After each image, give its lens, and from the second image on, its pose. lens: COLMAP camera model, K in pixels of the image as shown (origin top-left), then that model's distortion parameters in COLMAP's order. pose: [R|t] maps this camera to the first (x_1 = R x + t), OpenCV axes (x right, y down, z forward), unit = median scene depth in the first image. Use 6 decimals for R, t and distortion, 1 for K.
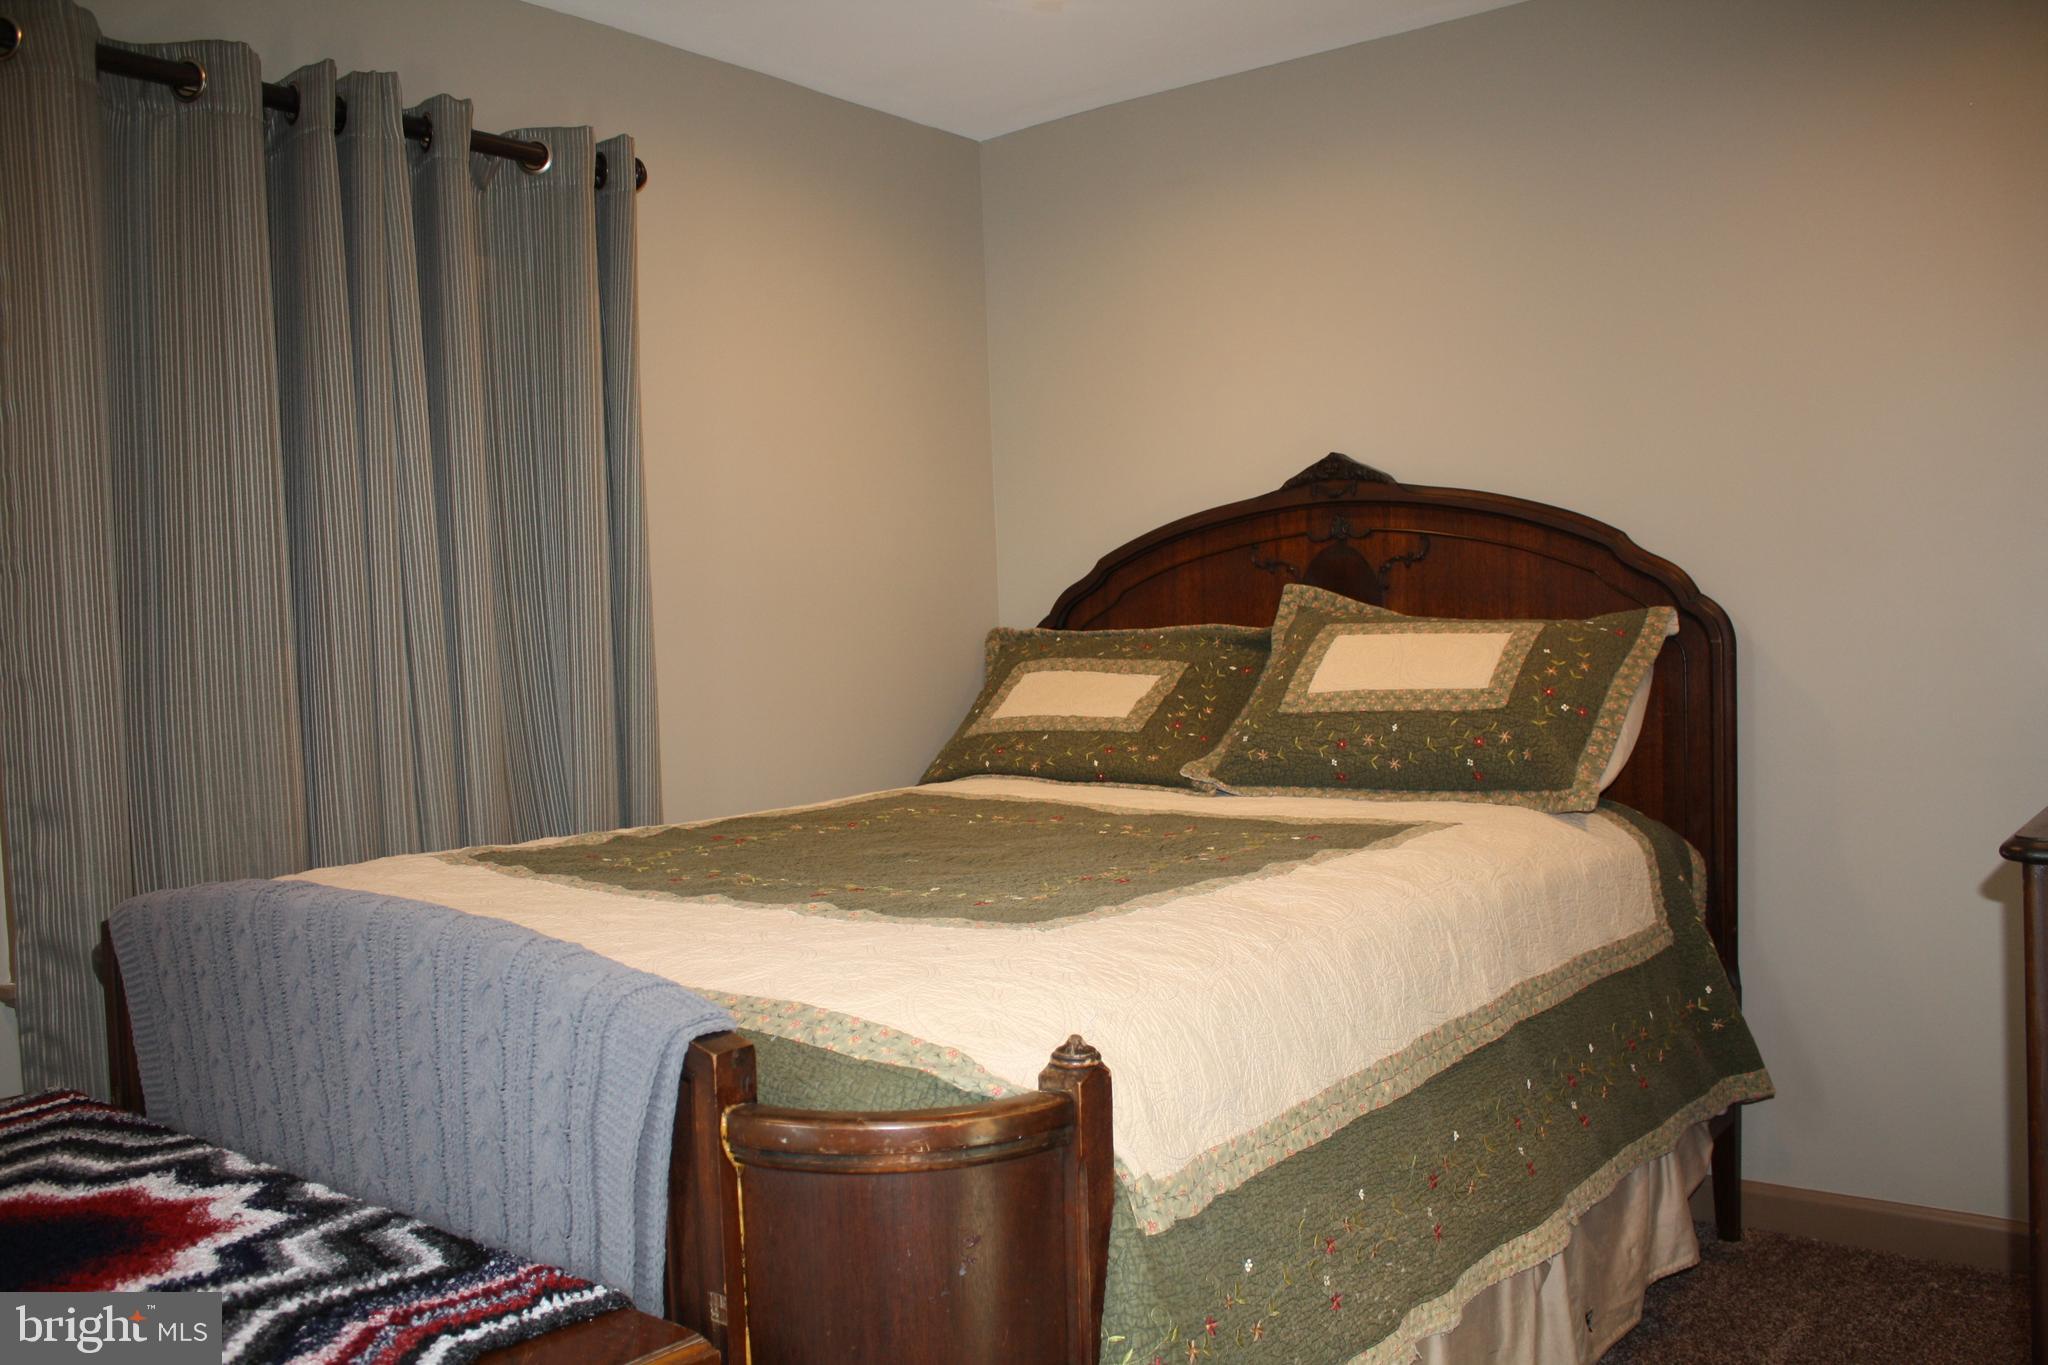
lens RADIAL K [[1714.6, 0, 1014.9], [0, 1714.6, 693.3], [0, 0, 1]] dist [-0.166495, 0.148444]
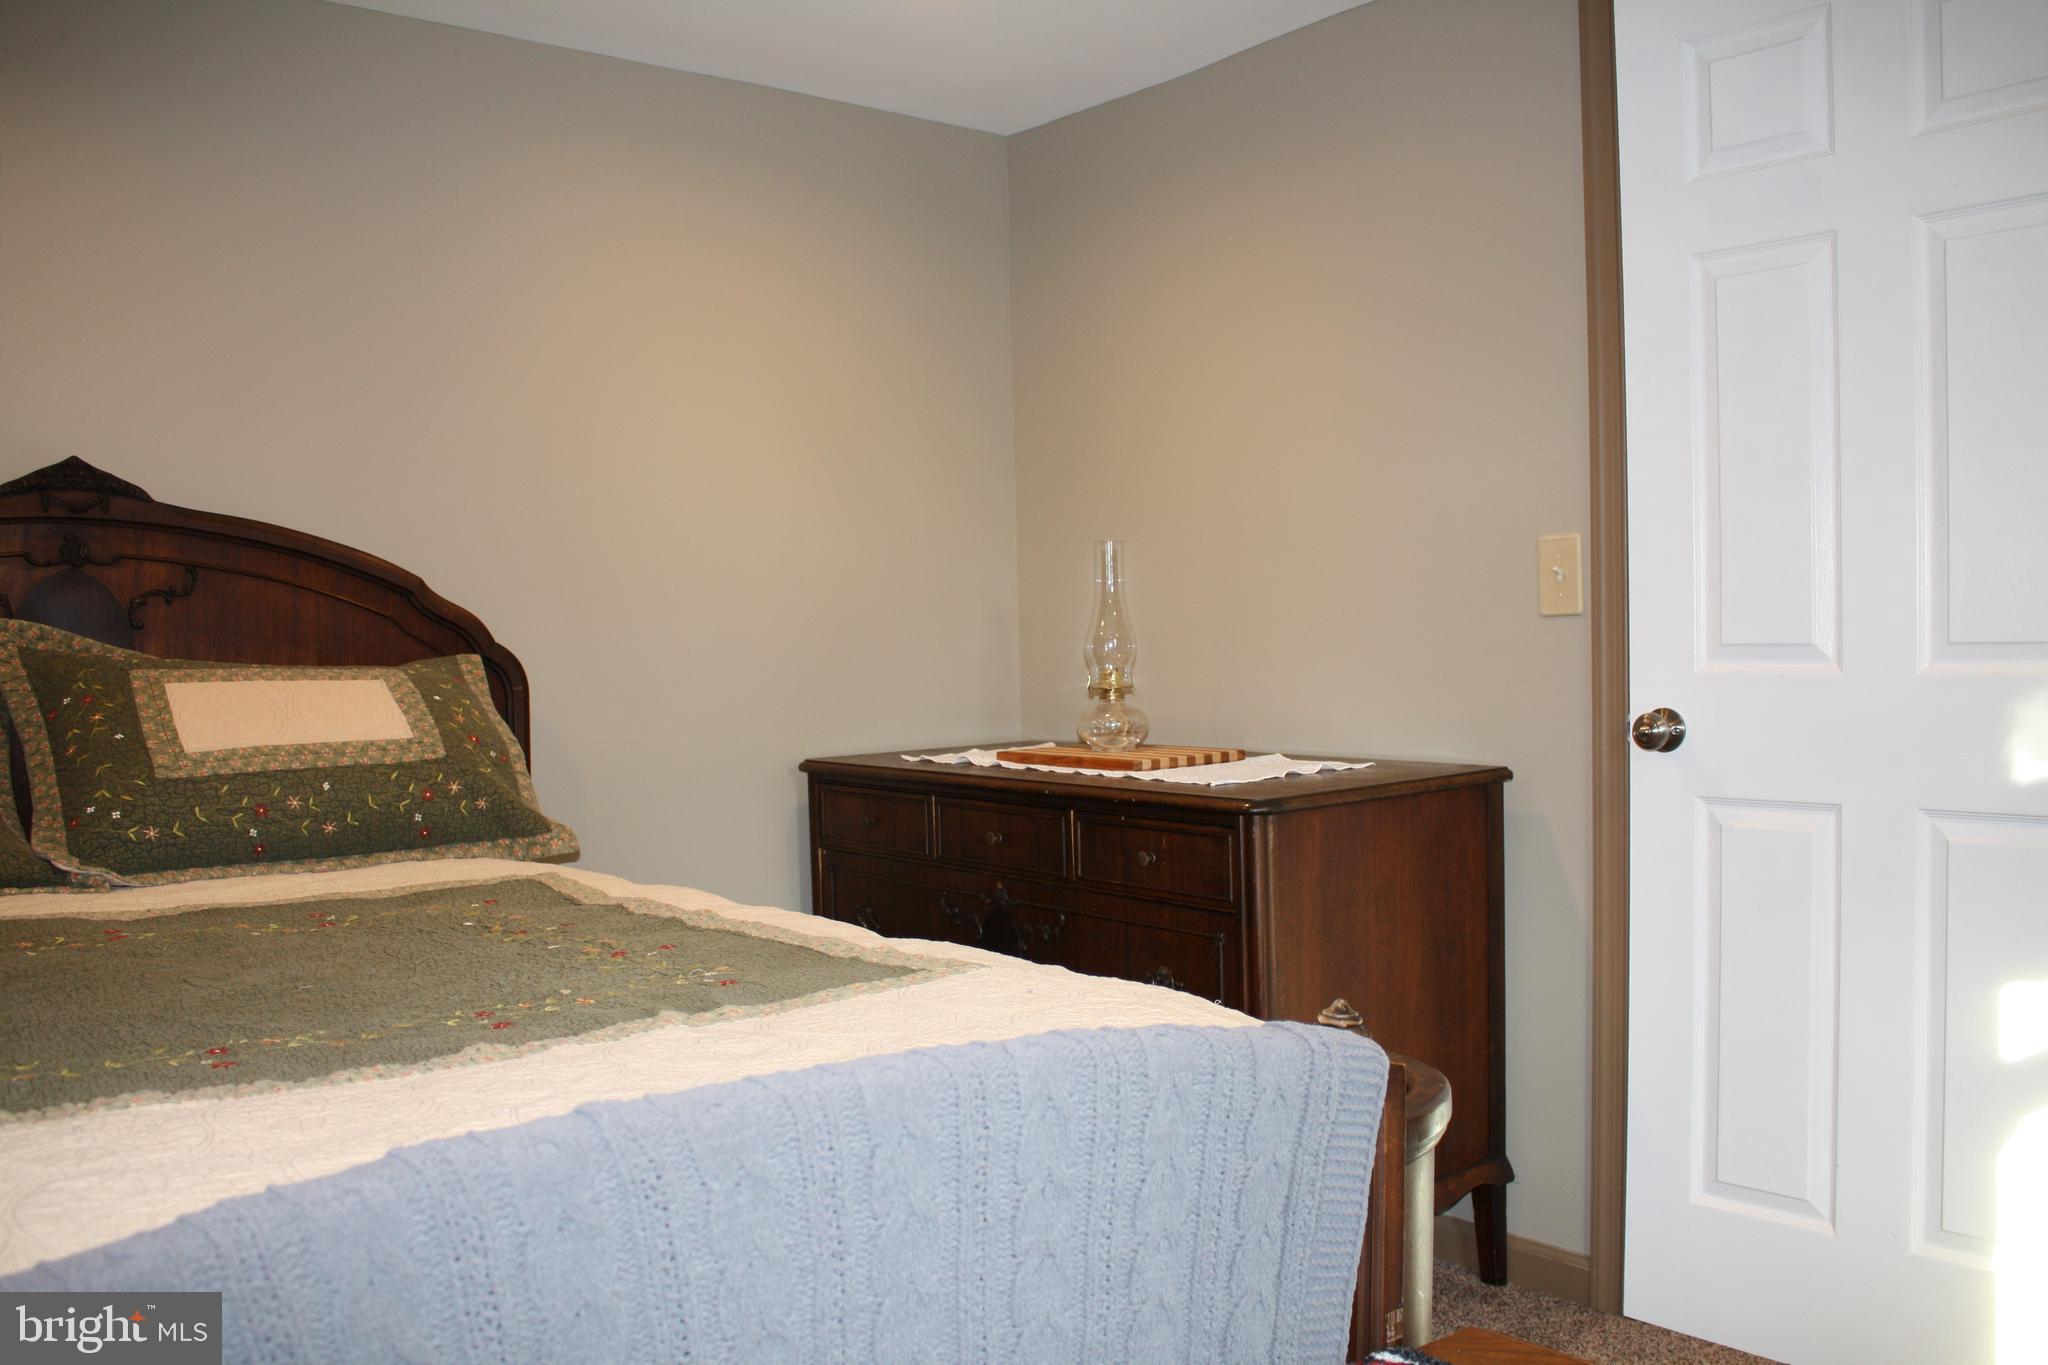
lens RADIAL K [[1714.6, 0, 1014.9], [0, 1714.6, 693.3], [0, 0, 1]] dist [-0.166495, 0.148444]
pose [[0.207490, 0.000496, 0.978237, -0.520530], [0.042071, 0.999070, -0.009430, -0.004443], [-0.977332, 0.043112, 0.207276, 0.447710]]
